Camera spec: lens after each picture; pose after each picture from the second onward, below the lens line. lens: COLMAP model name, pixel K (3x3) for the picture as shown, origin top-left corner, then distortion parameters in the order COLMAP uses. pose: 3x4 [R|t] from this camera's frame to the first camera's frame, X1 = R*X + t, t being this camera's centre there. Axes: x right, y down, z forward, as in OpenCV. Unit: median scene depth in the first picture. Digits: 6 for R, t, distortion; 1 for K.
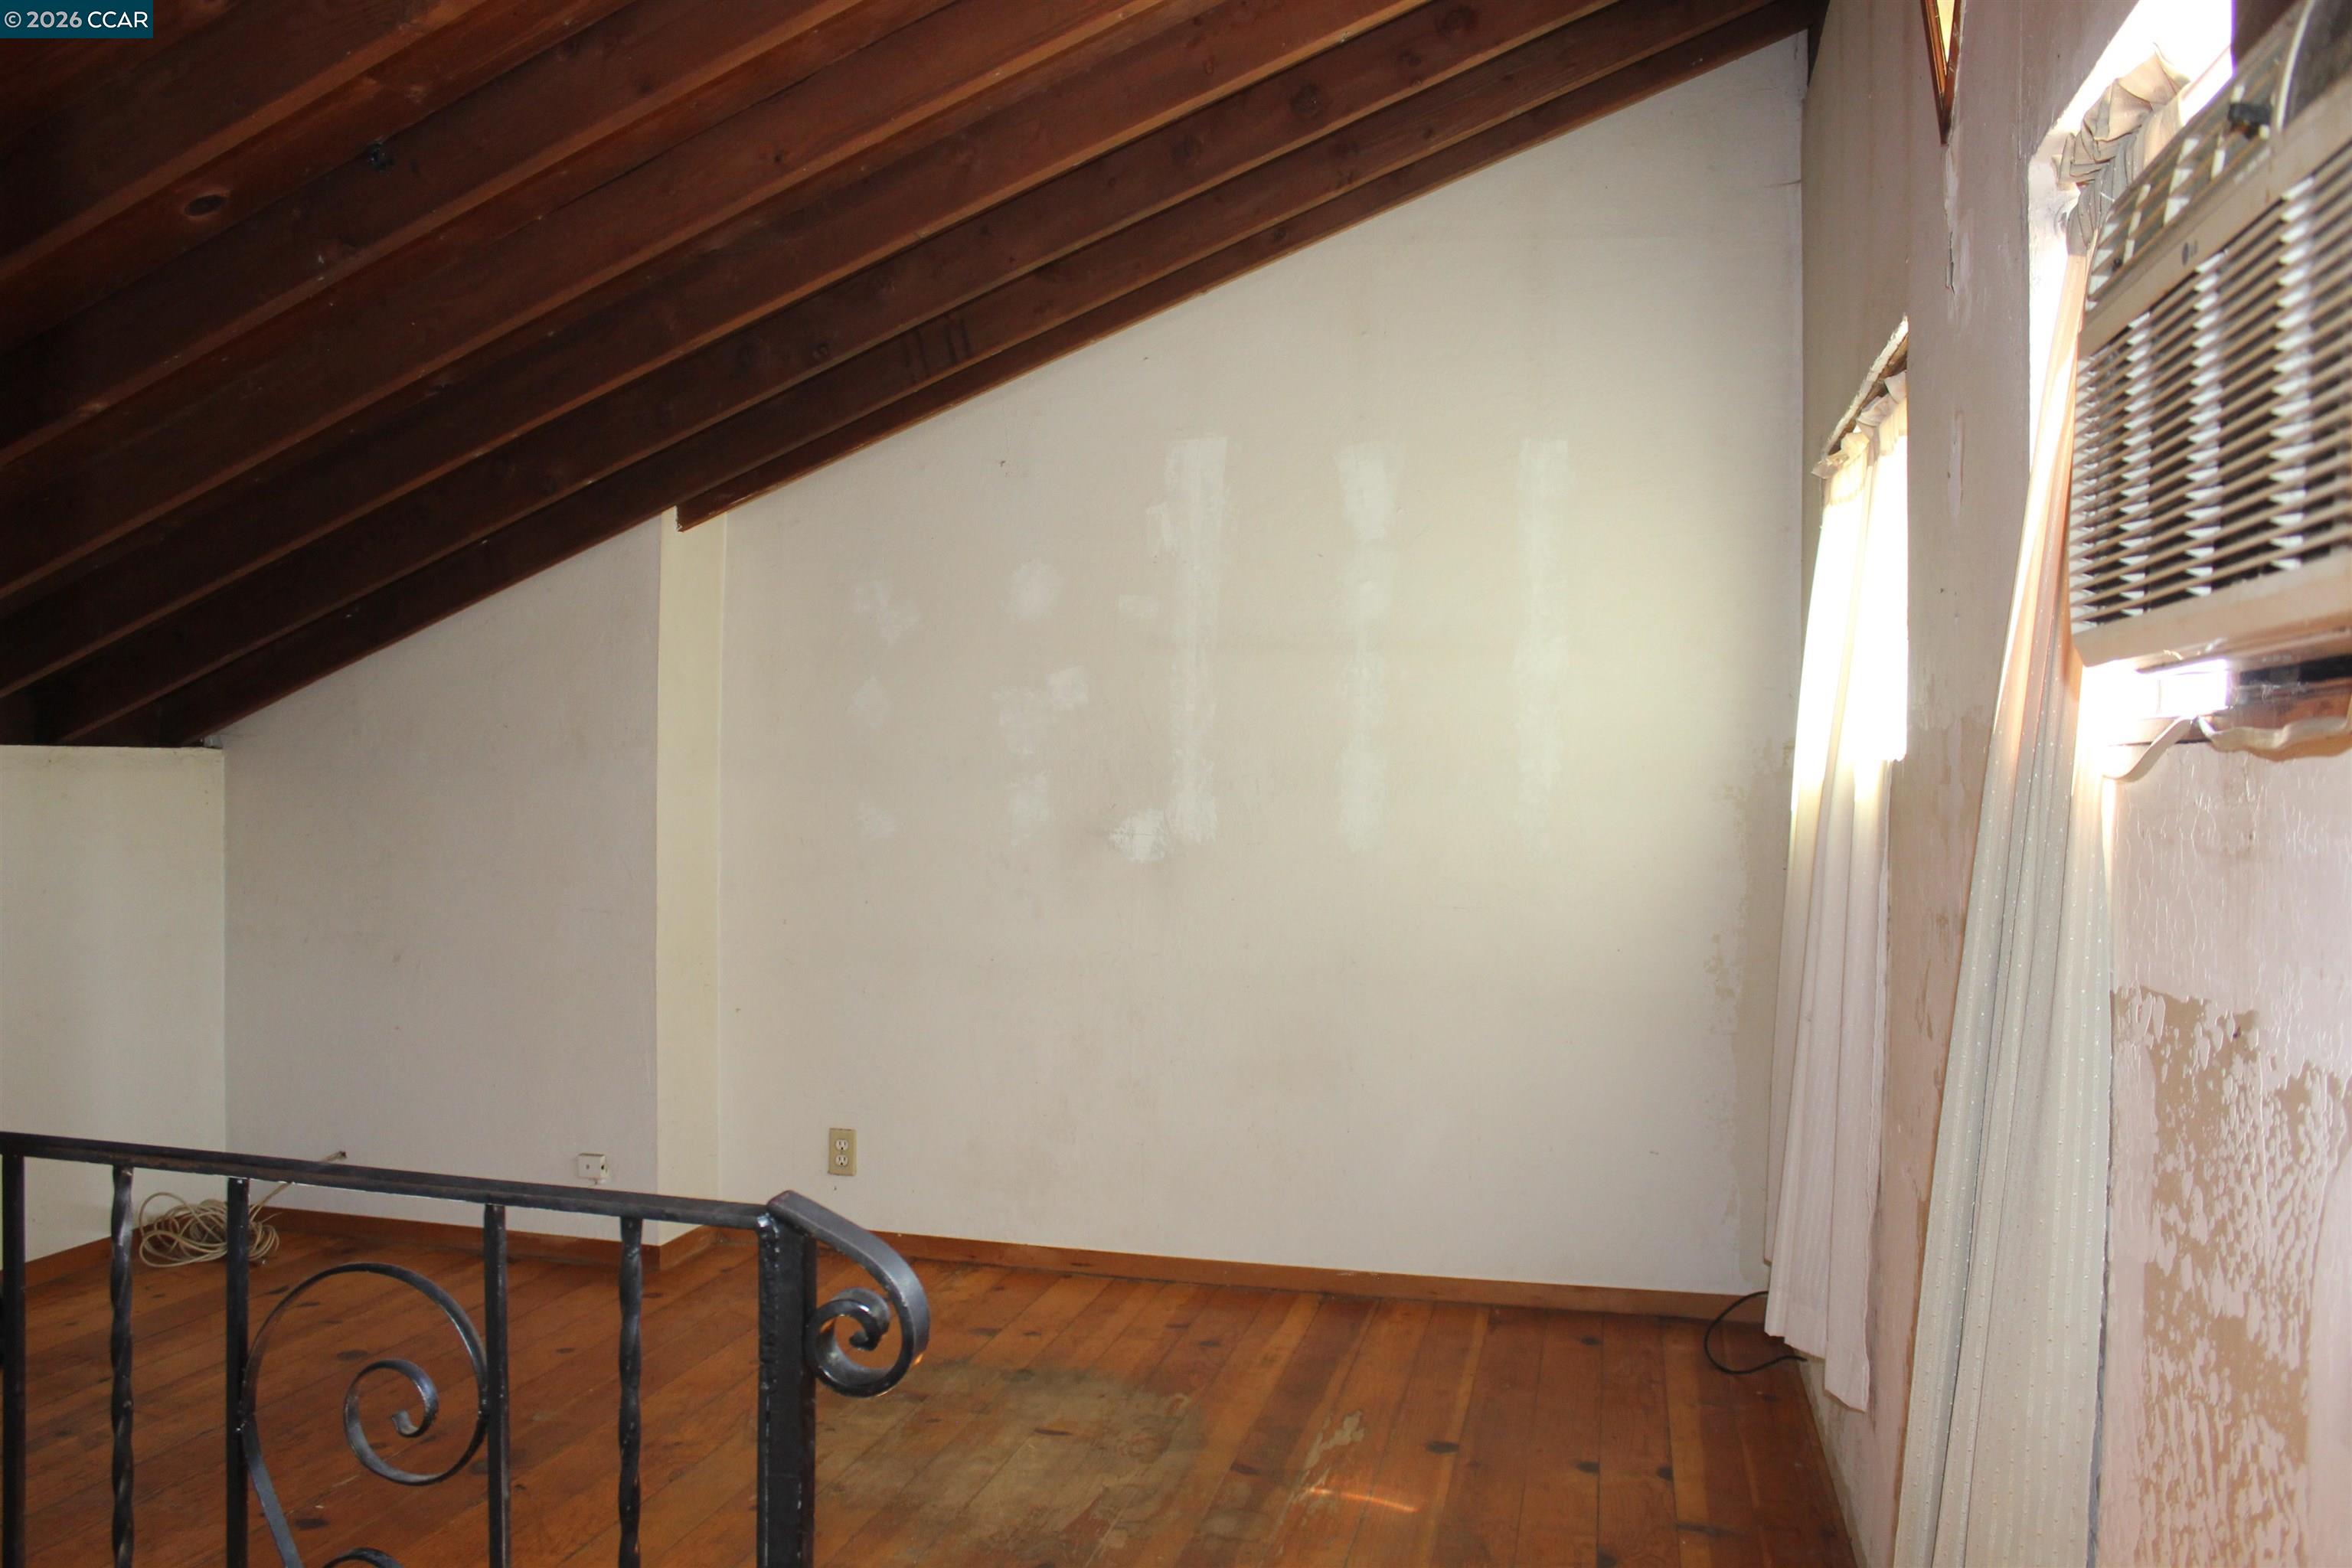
lens RADIAL K [[1948.8, 0, 1160.3], [0, 1948.8, 797.7], [0, 0, 1]] dist [-0.165539, 0.147879]
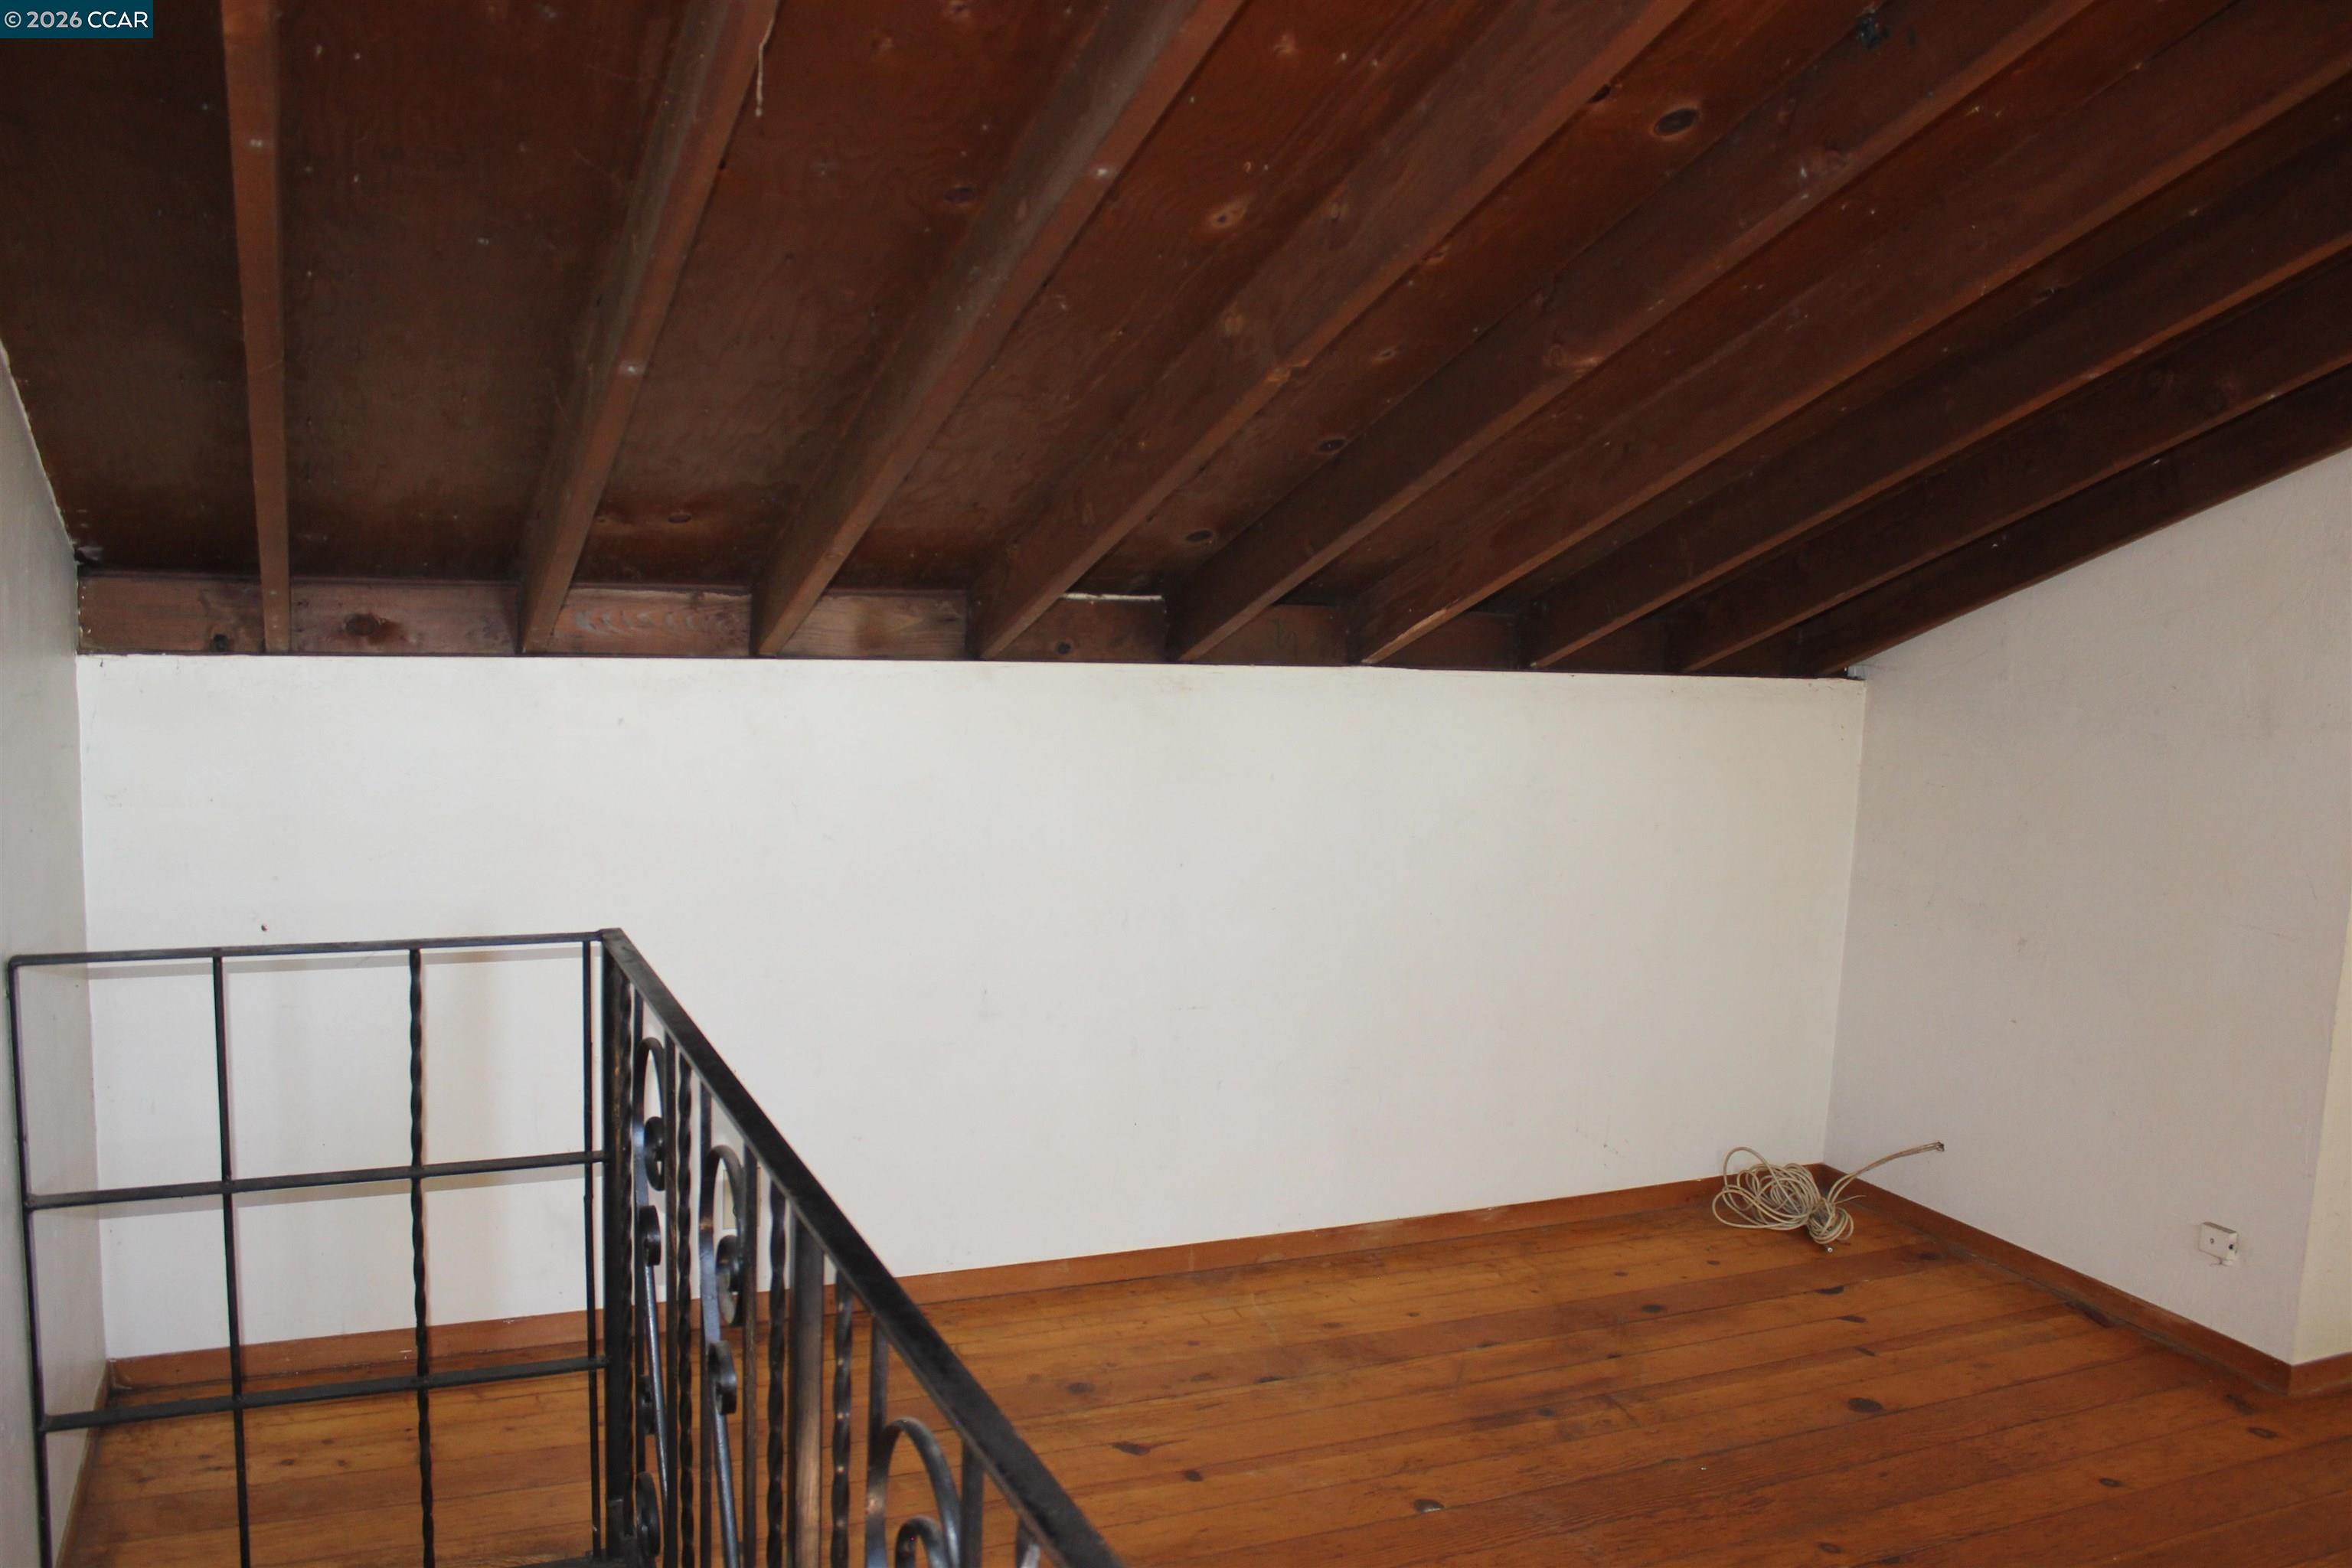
lens RADIAL K [[1948.8, 0, 1160.3], [0, 1948.8, 797.7], [0, 0, 1]] dist [-0.165539, 0.147879]
pose [[0.611611, 0.119293, -0.782113, 0.024210], [-0.047974, 0.992340, 0.113842, -0.063510], [0.789702, -0.032106, 0.612649, 0.179918]]
